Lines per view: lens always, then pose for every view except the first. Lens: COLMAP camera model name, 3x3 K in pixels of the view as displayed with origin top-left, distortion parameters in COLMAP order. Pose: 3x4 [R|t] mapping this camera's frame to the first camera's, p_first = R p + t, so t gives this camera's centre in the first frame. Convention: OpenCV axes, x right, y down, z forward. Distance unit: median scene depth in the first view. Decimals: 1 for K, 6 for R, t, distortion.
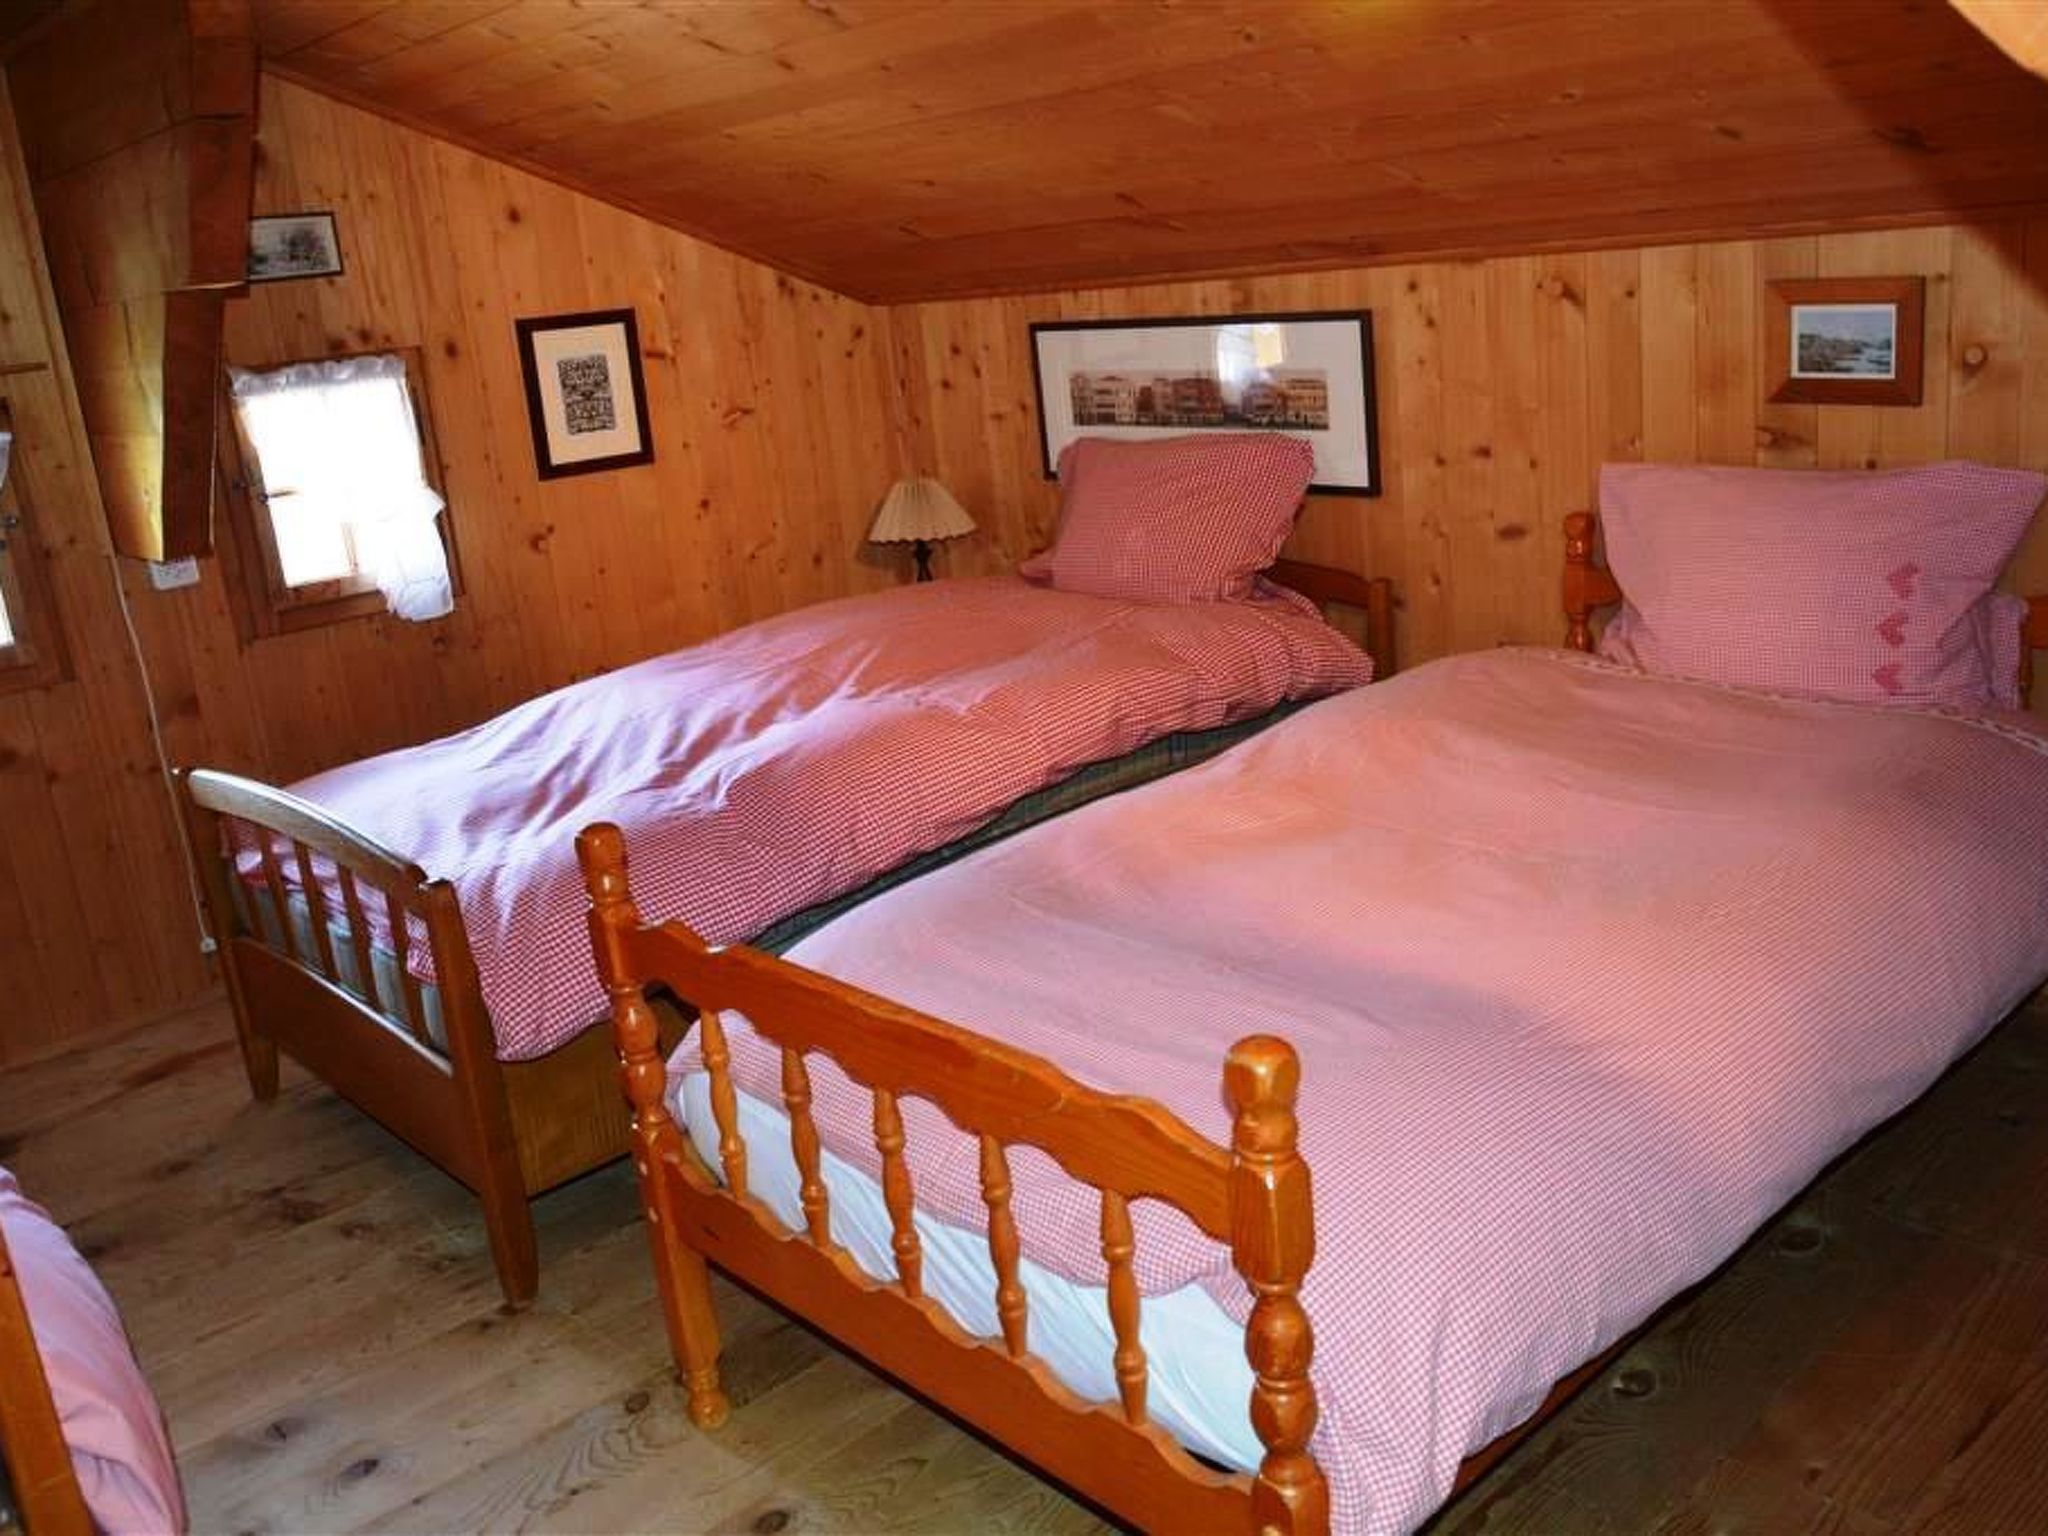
lens RADIAL K [[1781.0, 0, 1029.2], [0, 1781.0, 773.6], [0, 0, 1]] dist [-0.044463, 0.008742]
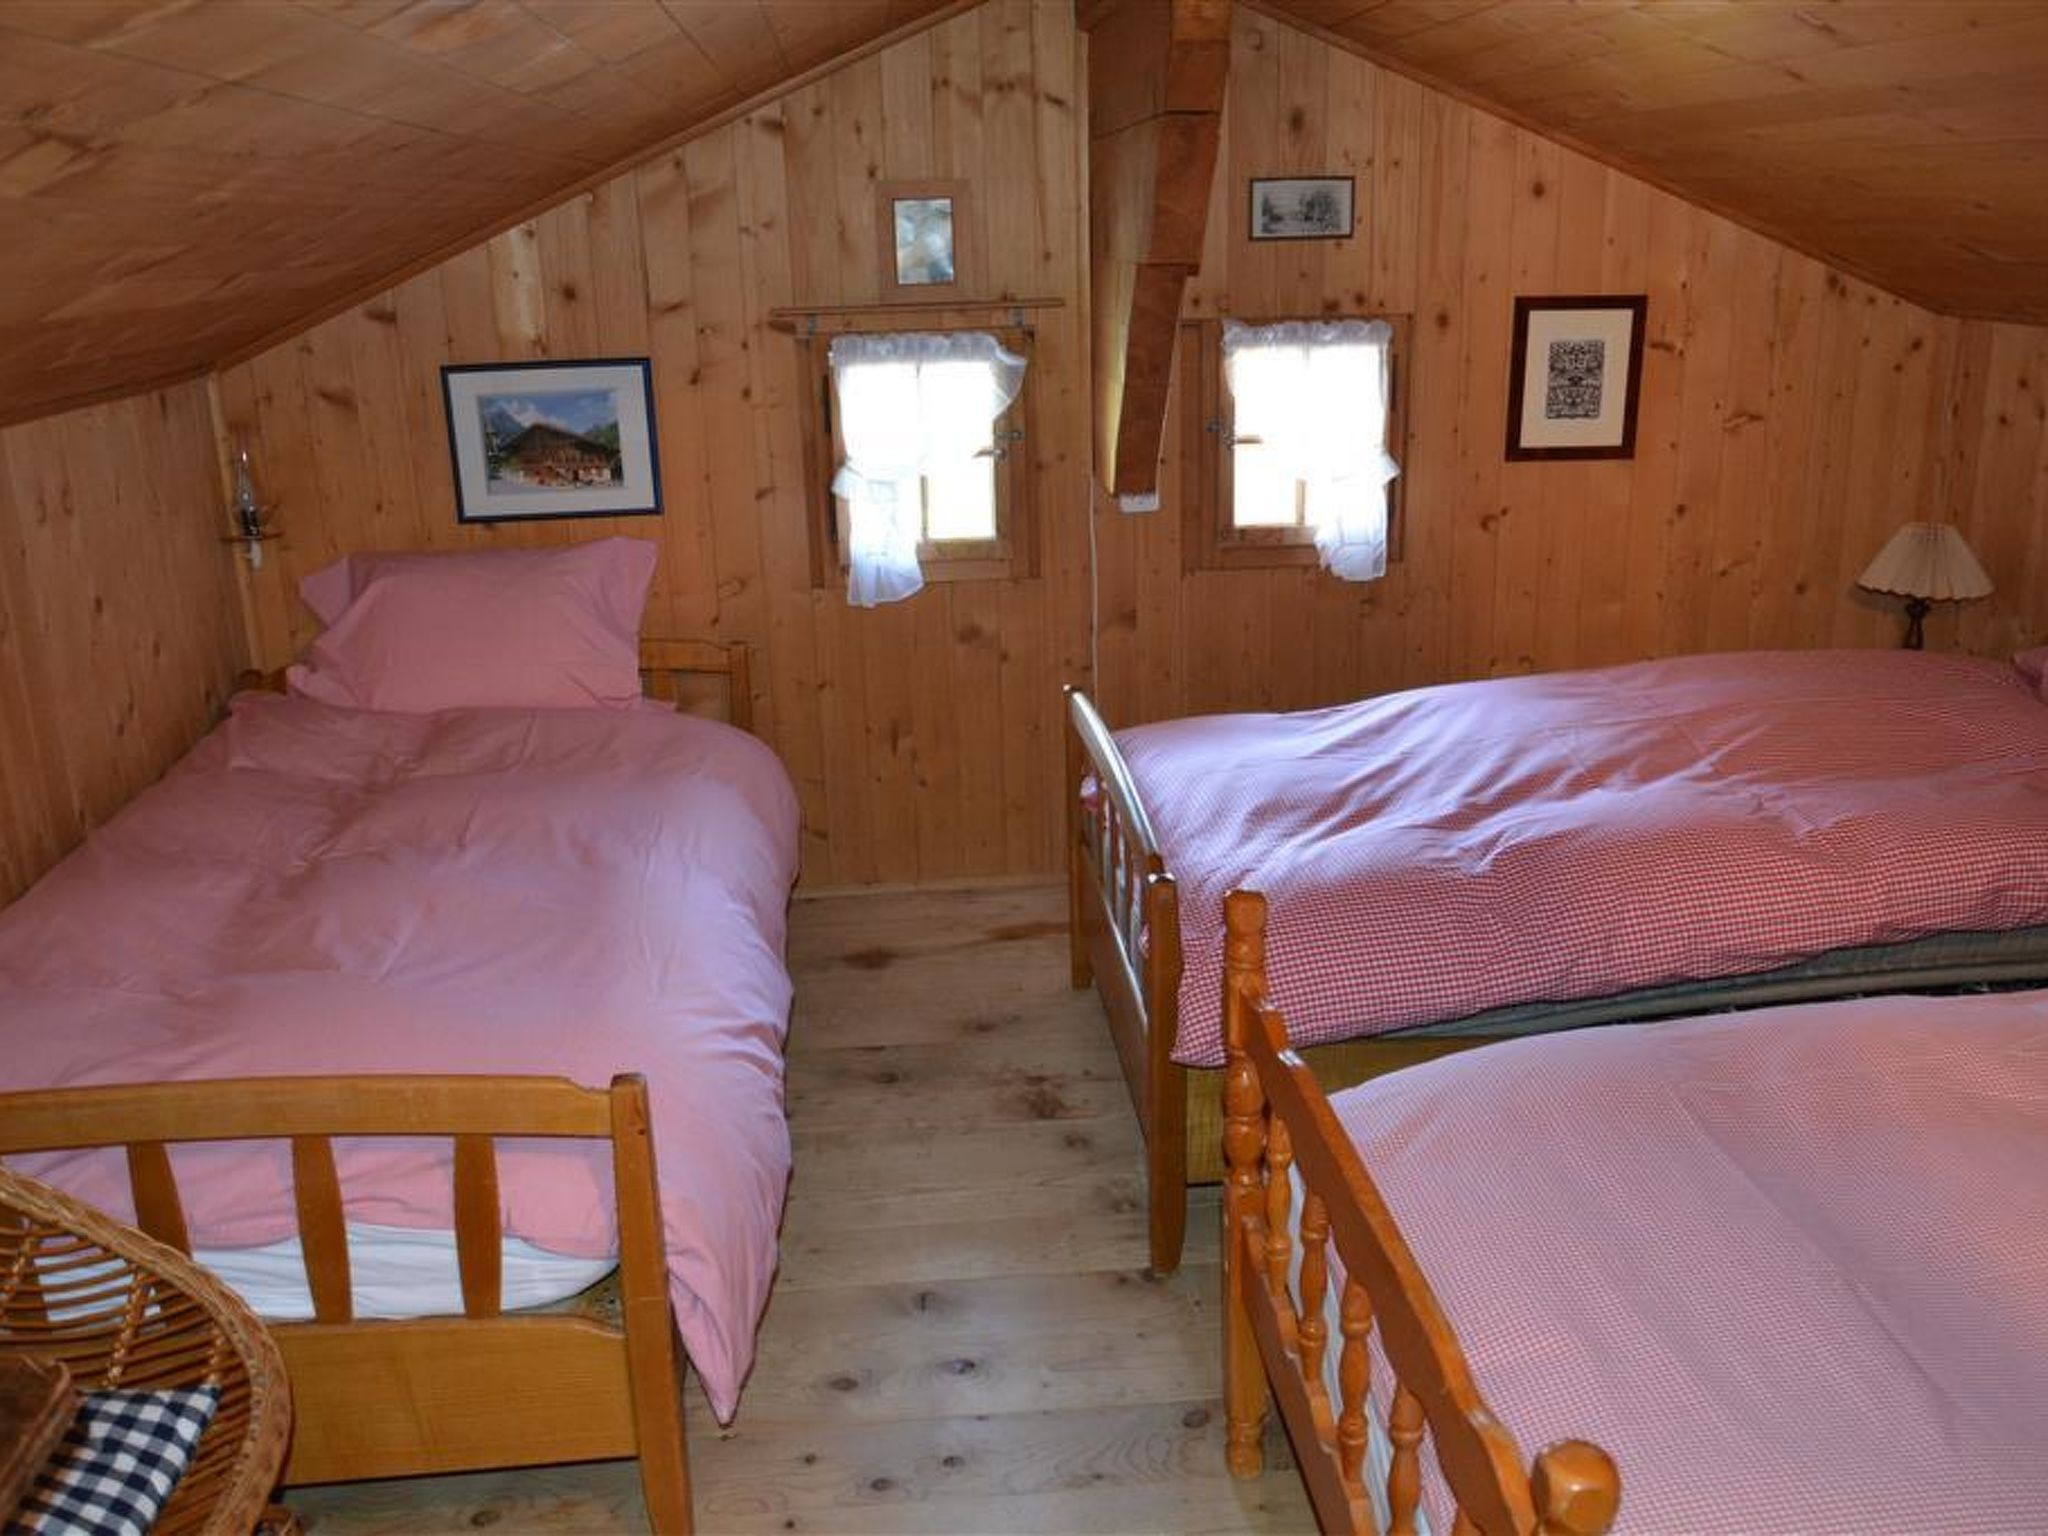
lens RADIAL K [[1778.2, 0, 1024.0], [0, 1778.2, 768.0], [0, 0, 1]] dist [-0.043036, 0.008400]
pose [[0.794221, 0.255063, -0.551503, 0.104509], [-0.220128, 0.966756, 0.130104, -0.076143], [0.566353, 0.018070, 0.823964, 0.049527]]
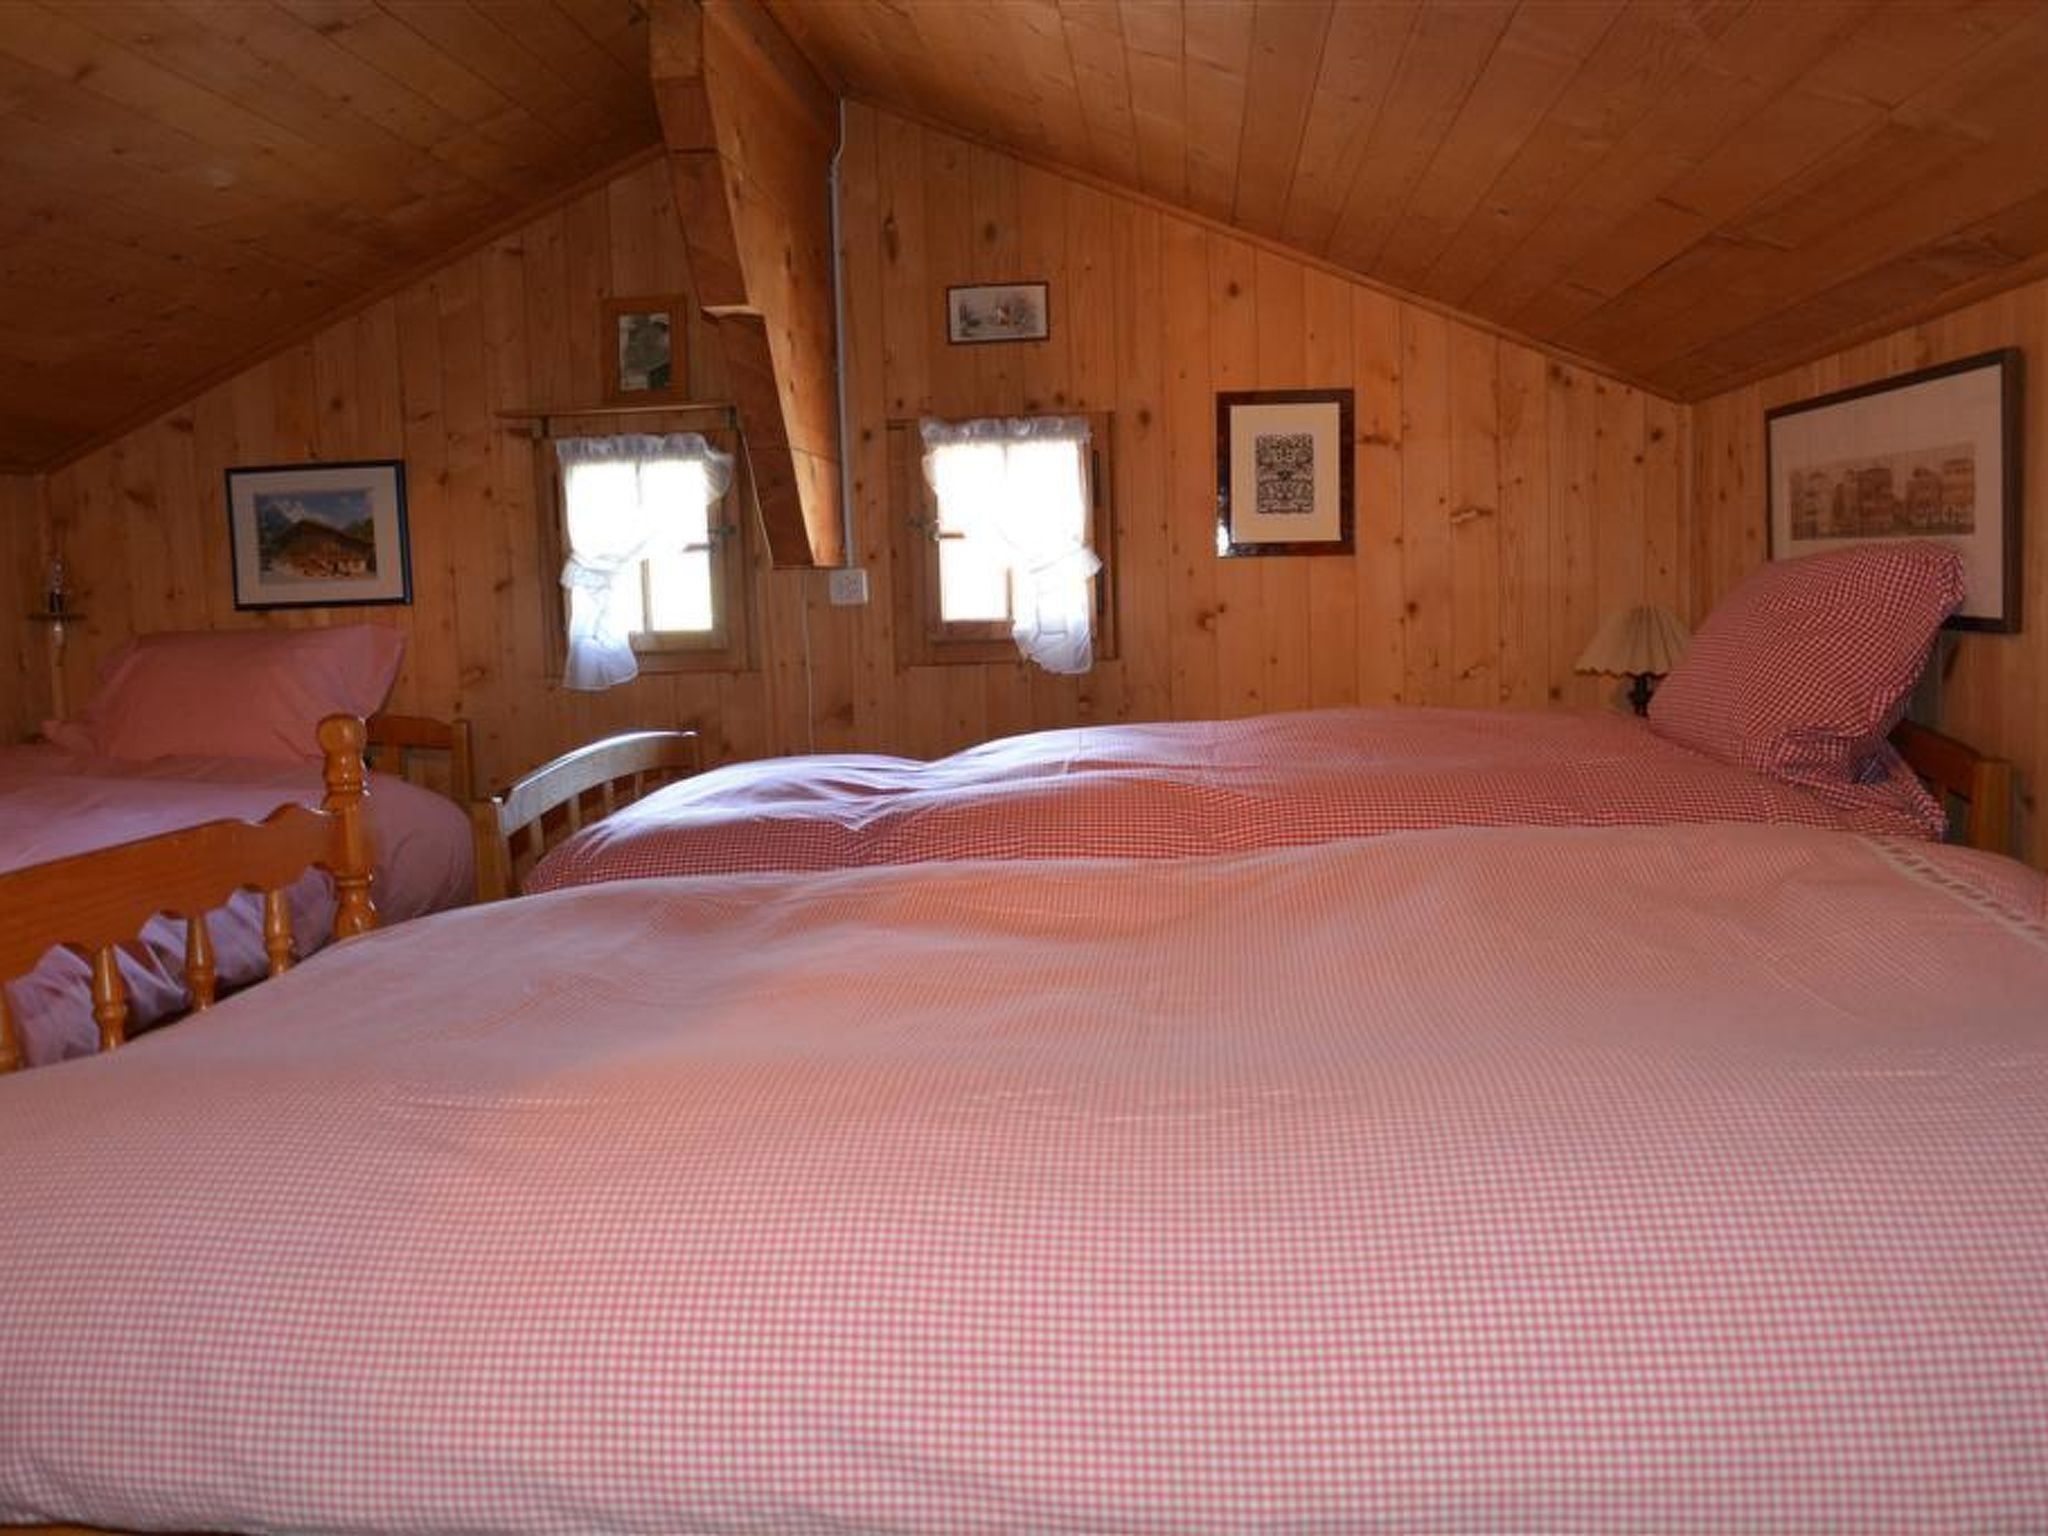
lens RADIAL K [[1781.0, 0, 1029.2], [0, 1781.0, 773.6], [0, 0, 1]] dist [-0.044463, 0.008742]
pose [[0.669858, 0.152224, -0.726717, 0.412348], [-0.240637, 0.970438, -0.018533, -0.008272], [0.702413, 0.187289, 0.686687, 0.306467]]
